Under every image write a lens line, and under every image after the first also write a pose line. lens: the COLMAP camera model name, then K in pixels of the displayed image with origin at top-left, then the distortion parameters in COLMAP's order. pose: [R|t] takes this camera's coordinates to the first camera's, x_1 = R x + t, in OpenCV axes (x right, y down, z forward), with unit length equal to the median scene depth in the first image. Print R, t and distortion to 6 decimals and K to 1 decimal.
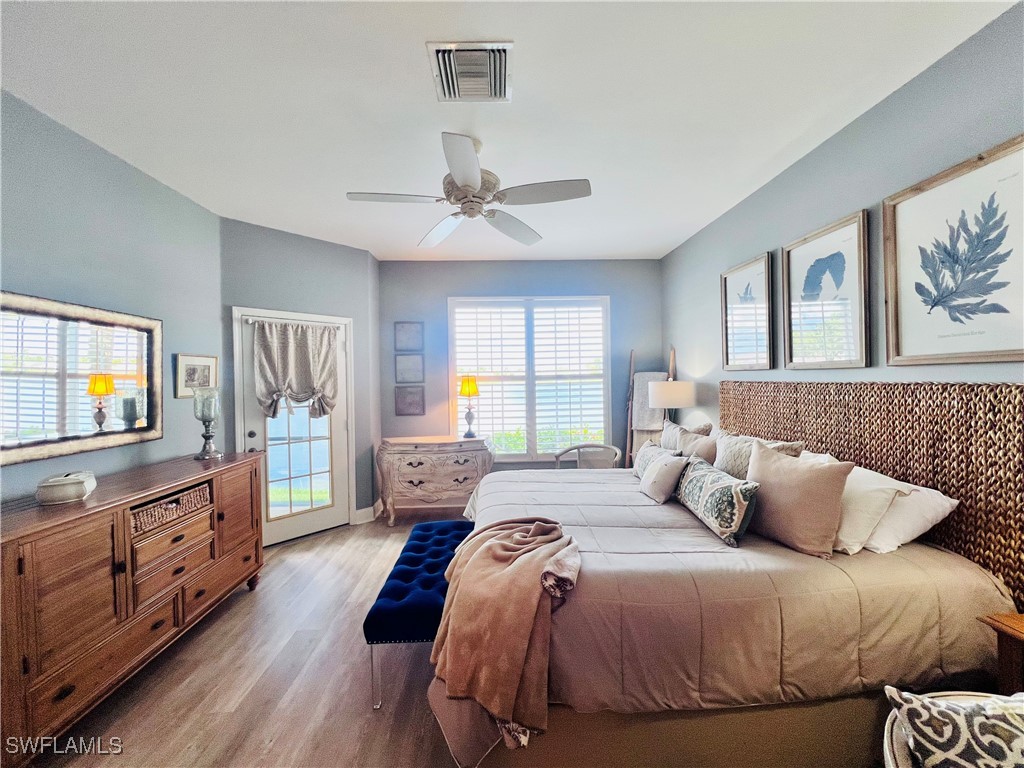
lens RADIAL K [[421.1, 0, 512.0], [0, 421.1, 384.0], [0, 0, 1]] dist [0.002052, 0.000076]
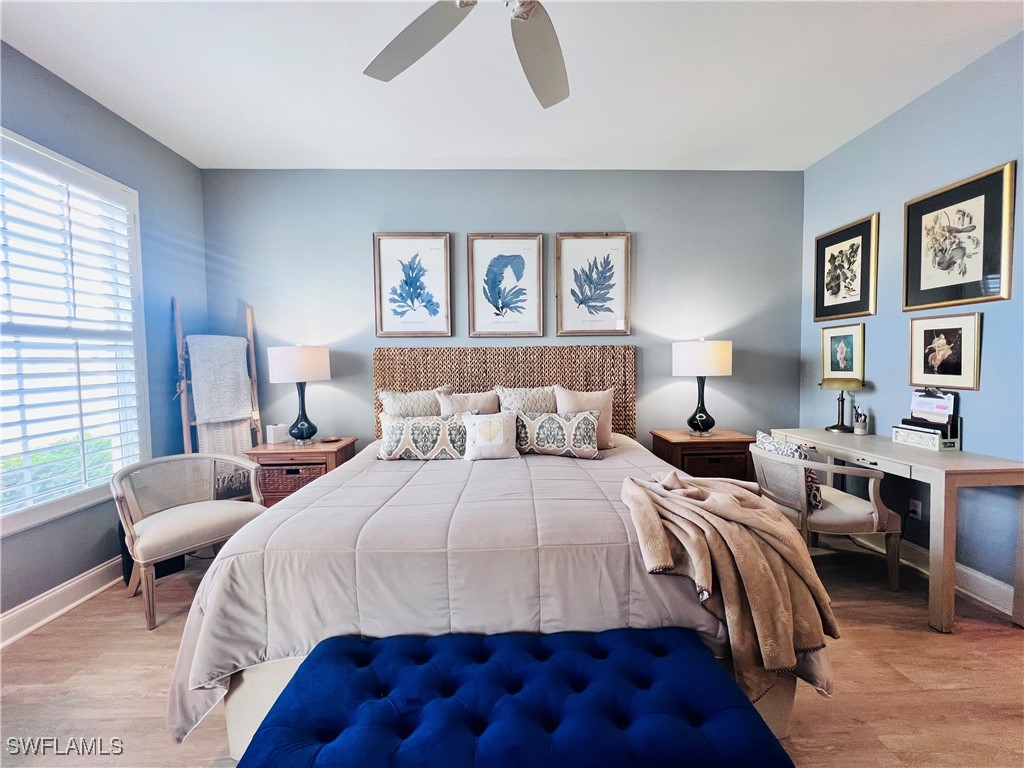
lens RADIAL K [[421.1, 0, 512.0], [0, 421.1, 384.0], [0, 0, 1]] dist [0.002052, 0.000076]
pose [[0.002044, -0.039753, 0.999207, -0.832878], [0.024004, 0.998924, 0.039693, 0.082304], [-0.999710, 0.023904, 0.002996, 1.287719]]
